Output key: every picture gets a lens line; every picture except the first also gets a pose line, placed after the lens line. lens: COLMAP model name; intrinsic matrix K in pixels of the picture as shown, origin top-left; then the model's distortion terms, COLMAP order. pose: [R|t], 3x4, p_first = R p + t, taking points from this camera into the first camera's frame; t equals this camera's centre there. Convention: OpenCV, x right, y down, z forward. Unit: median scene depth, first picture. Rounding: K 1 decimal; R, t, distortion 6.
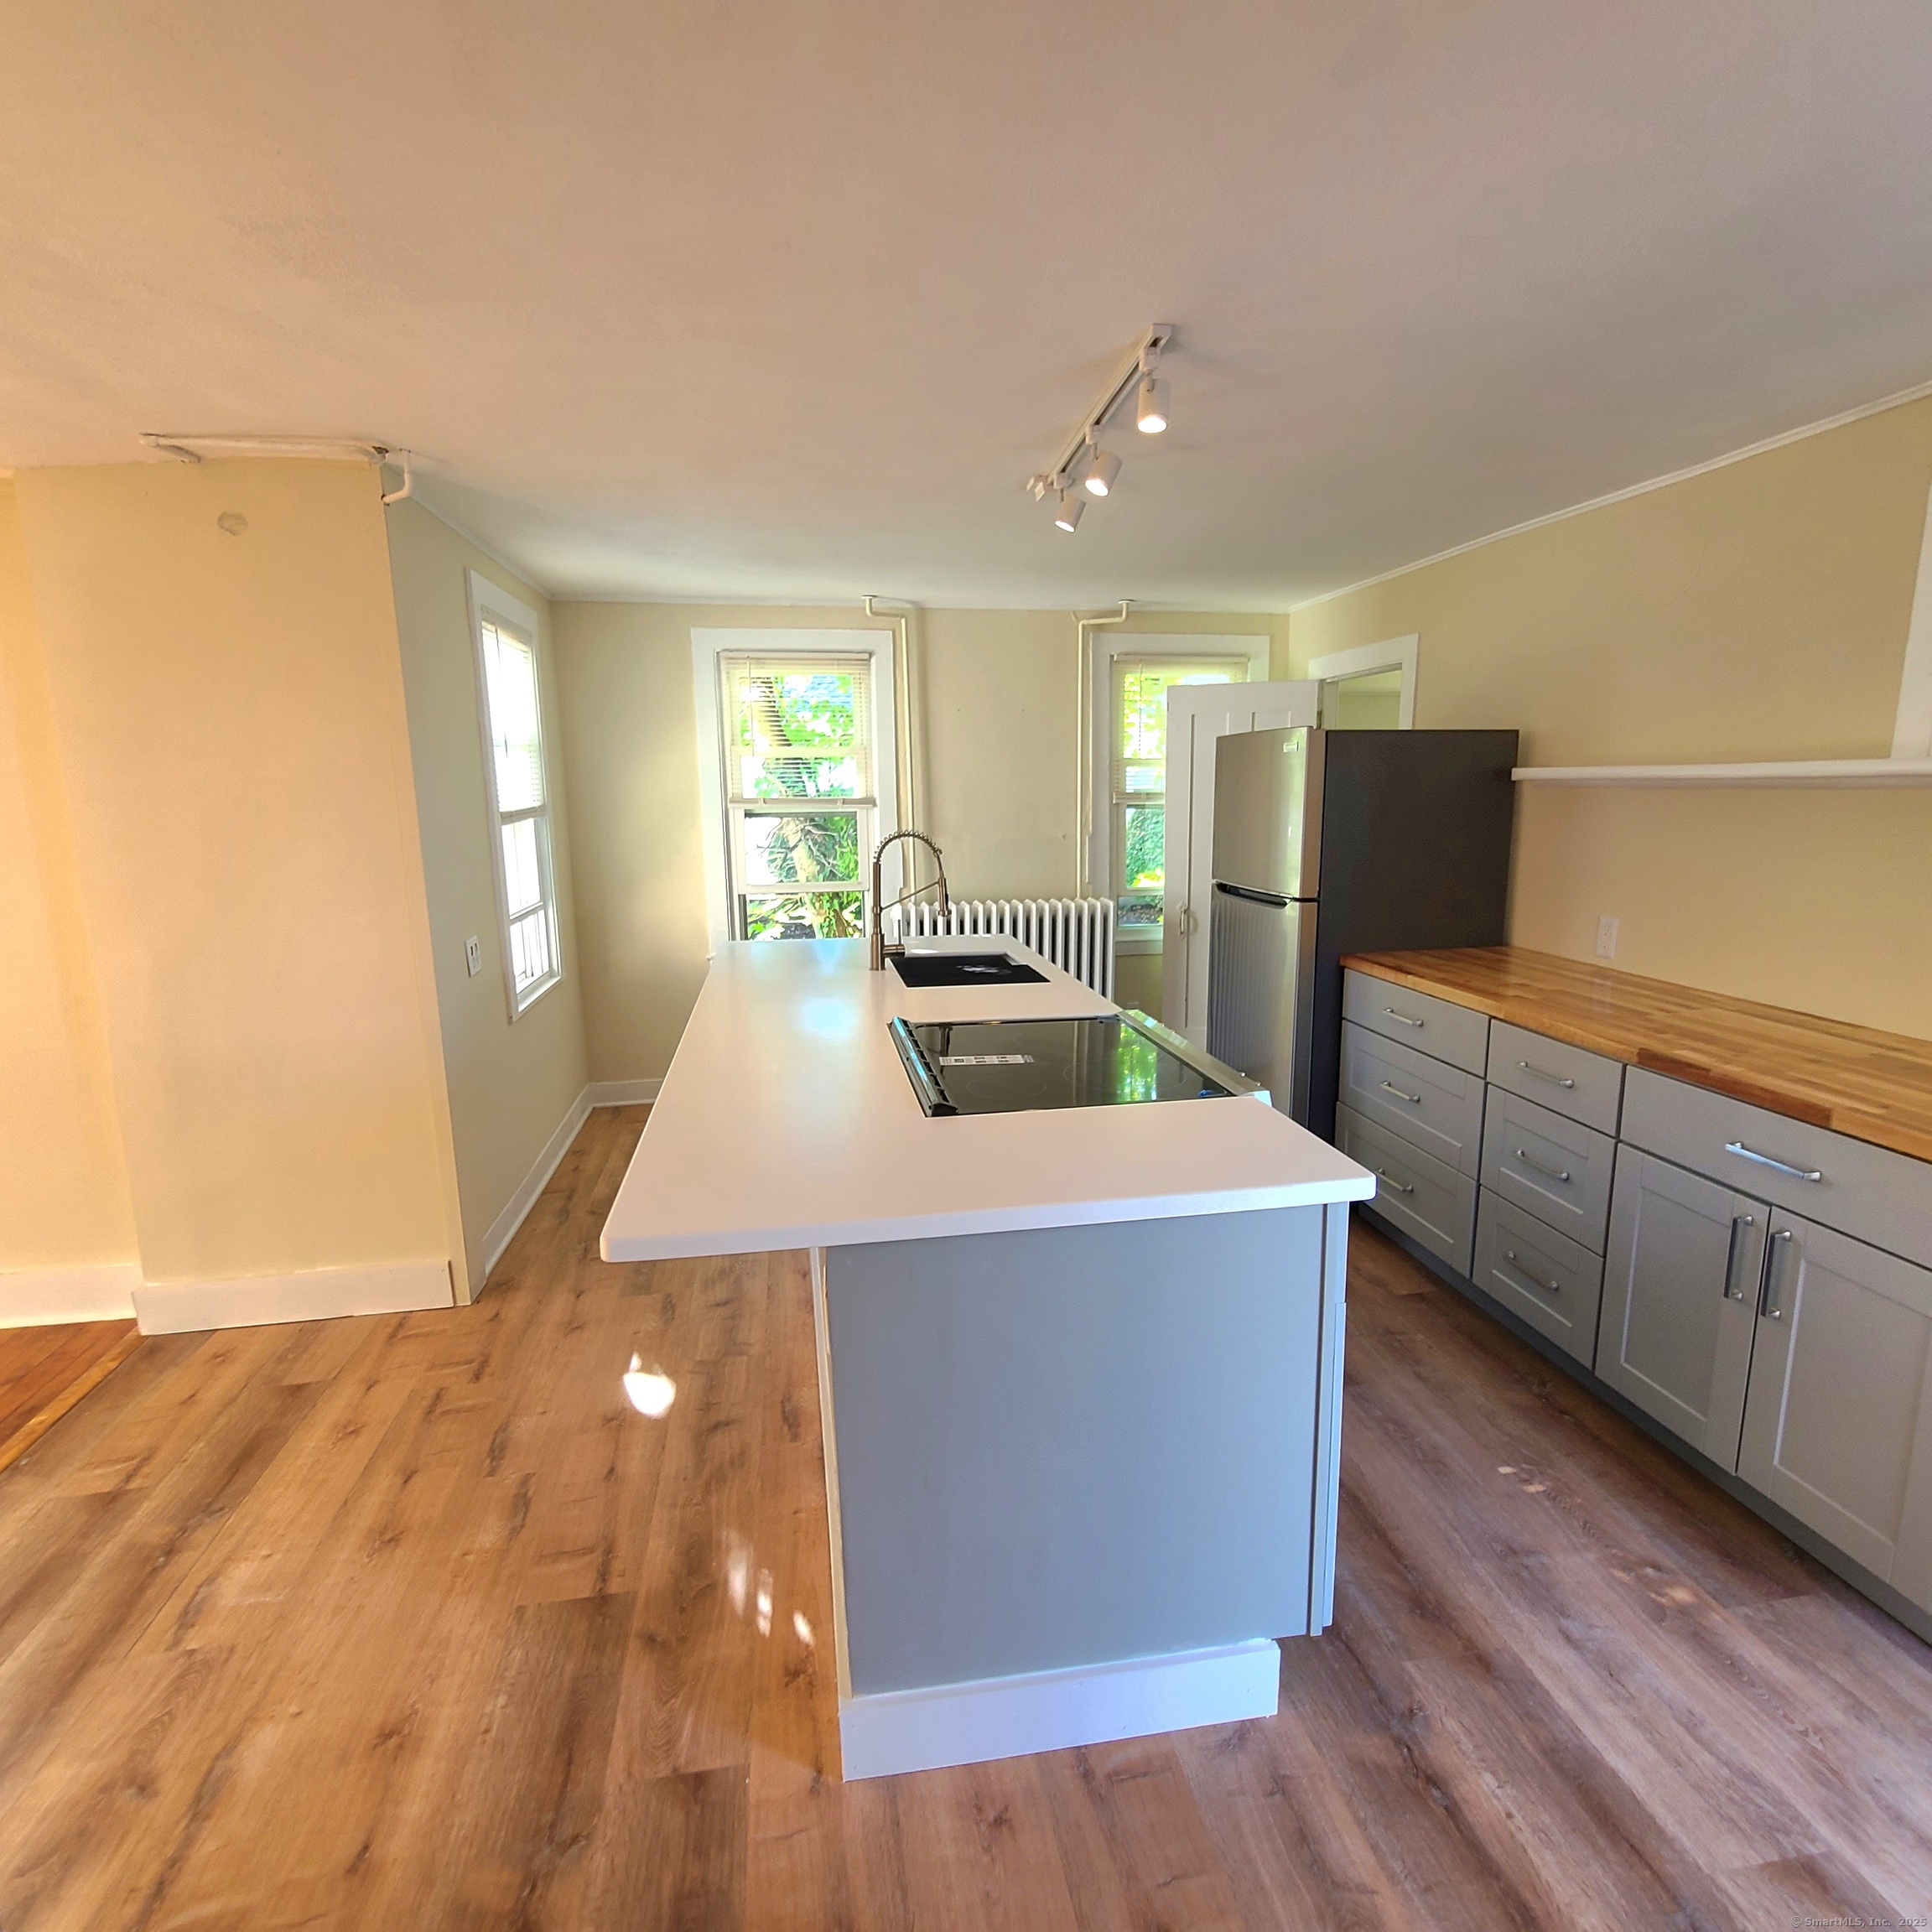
lens RADIAL K [[1107.1, 0, 968.5], [0, 1107.1, 972.7], [0, 0, 1]] dist [-0.005696, -0.003030]
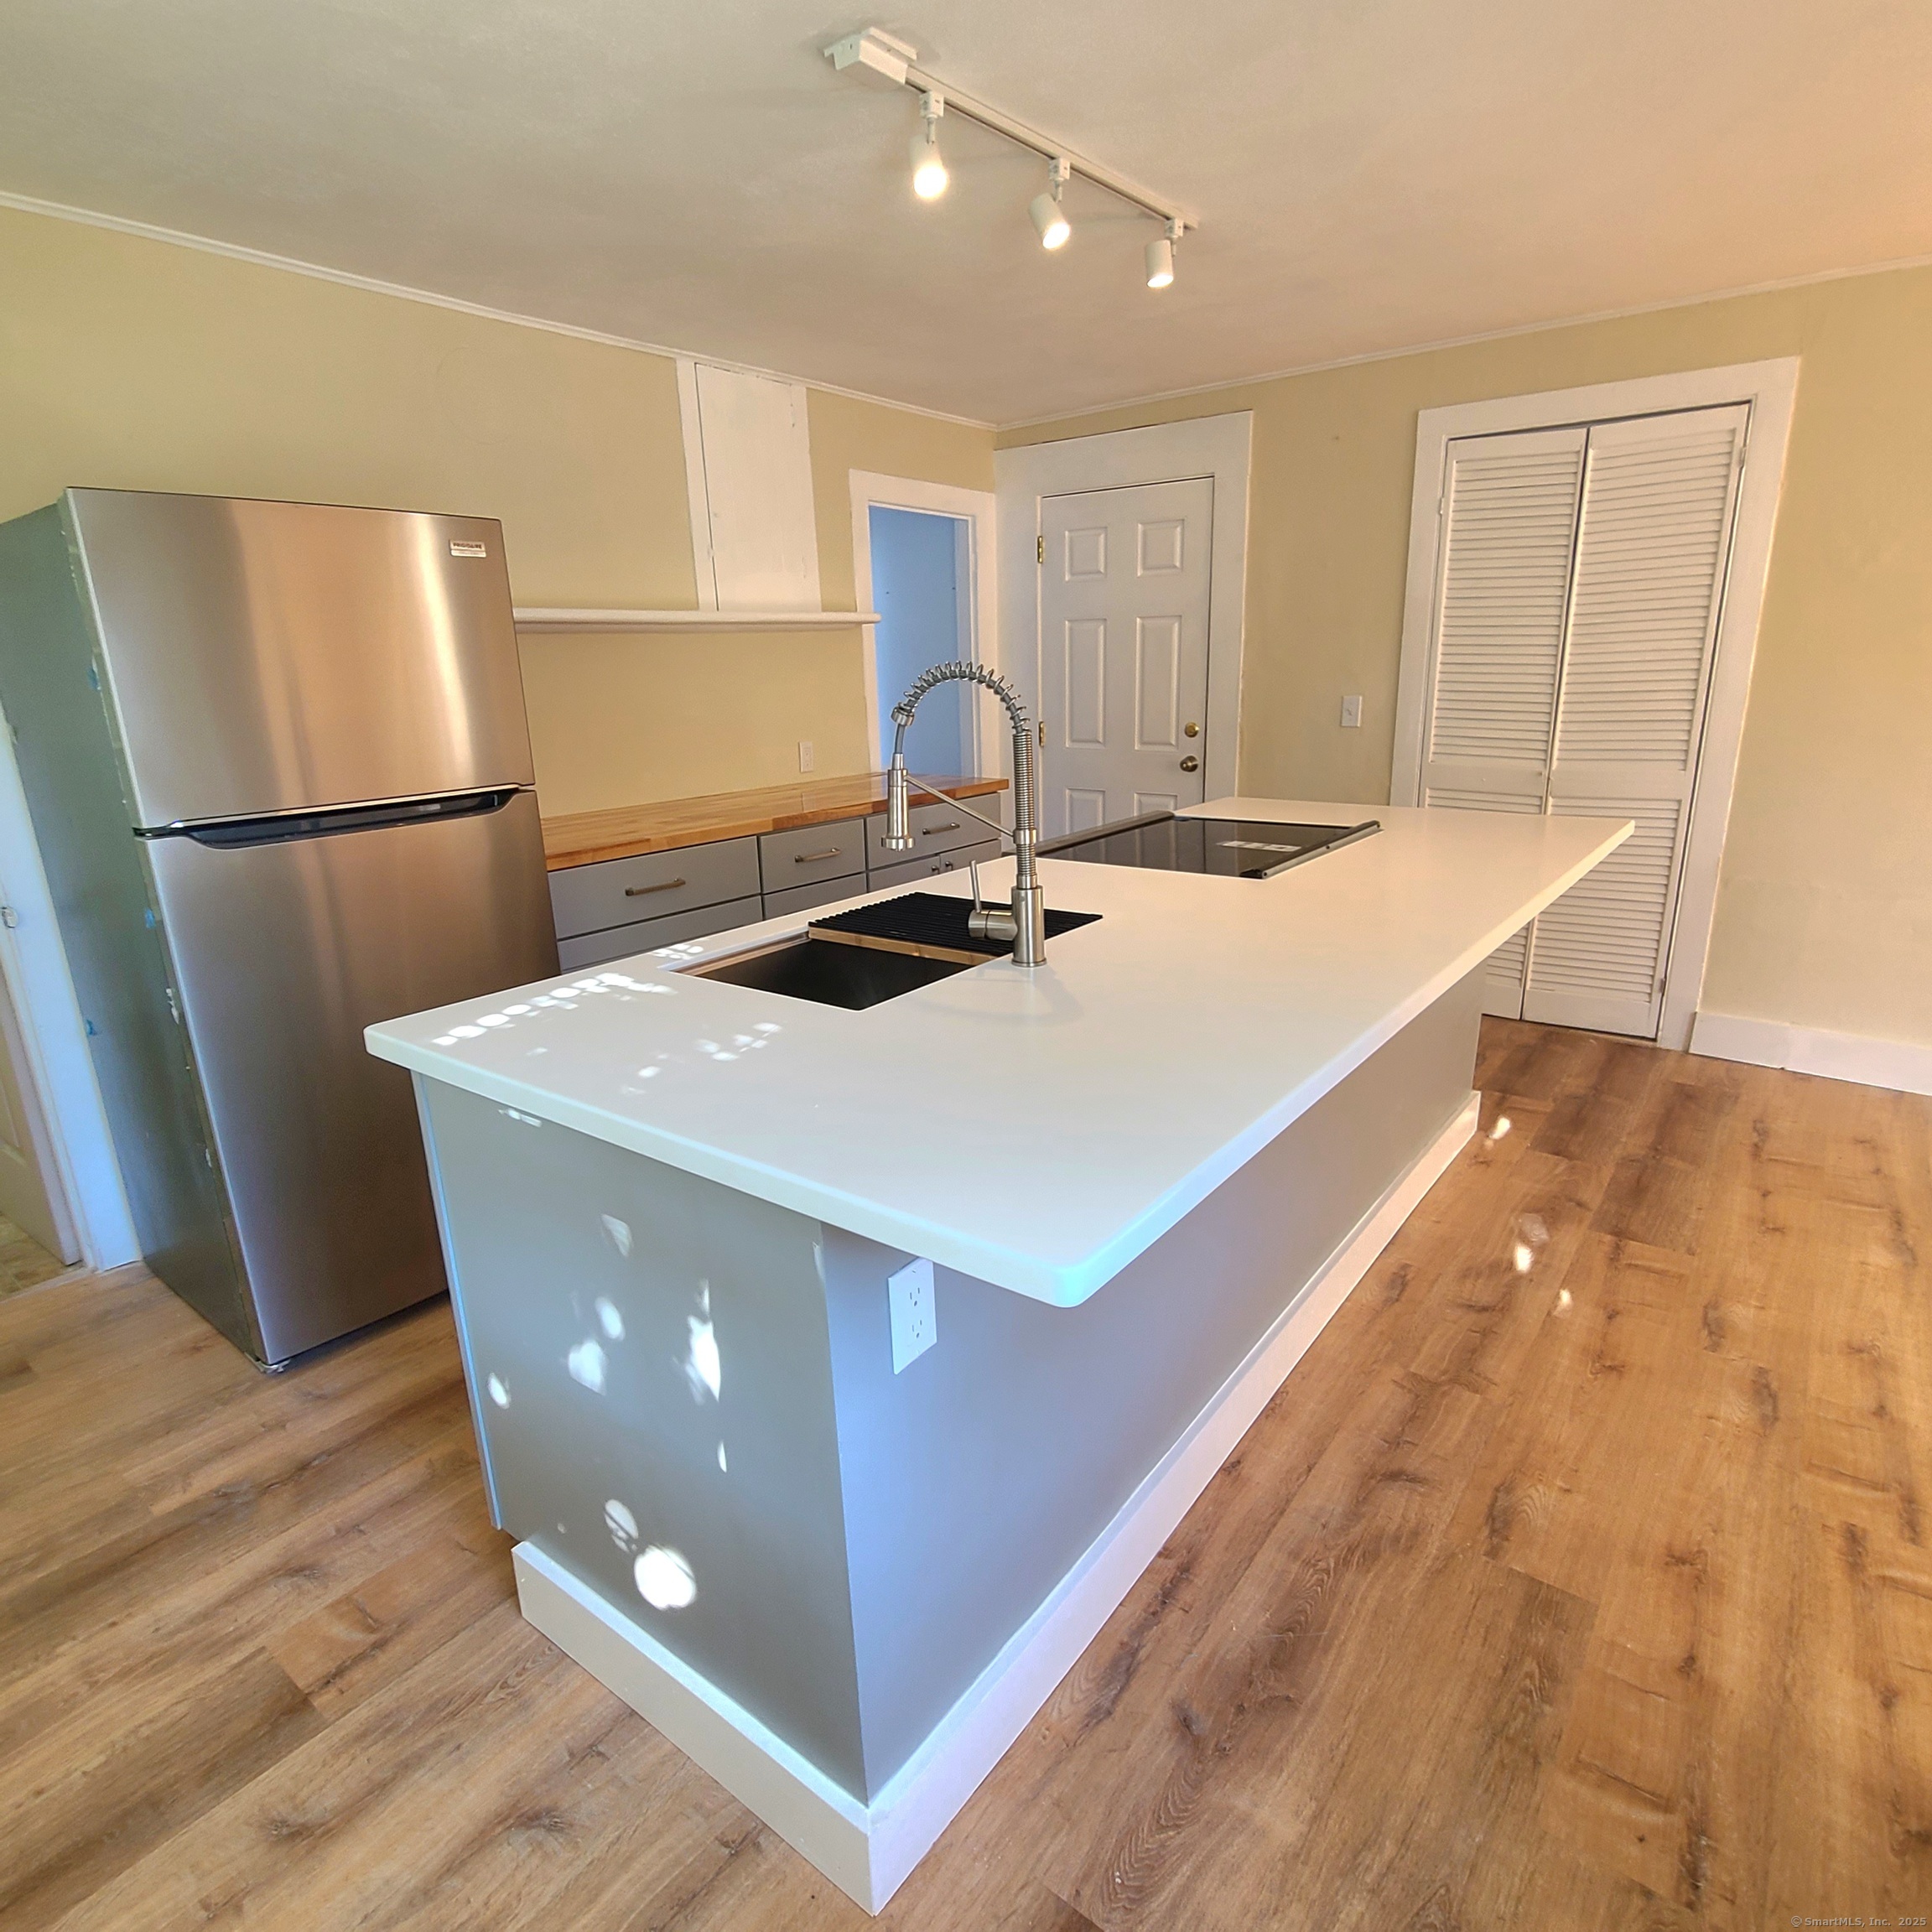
lens RADIAL K [[1107.1, 0, 965.9], [0, 1107.1, 966.0], [0, 0, 1]] dist [-0.005696, -0.003030]
pose [[-0.685802, -0.166878, 0.708398, -0.533458], [0.161991, 0.913939, 0.372122, -0.244034], [-0.709531, 0.369955, -0.599748, 1.747955]]
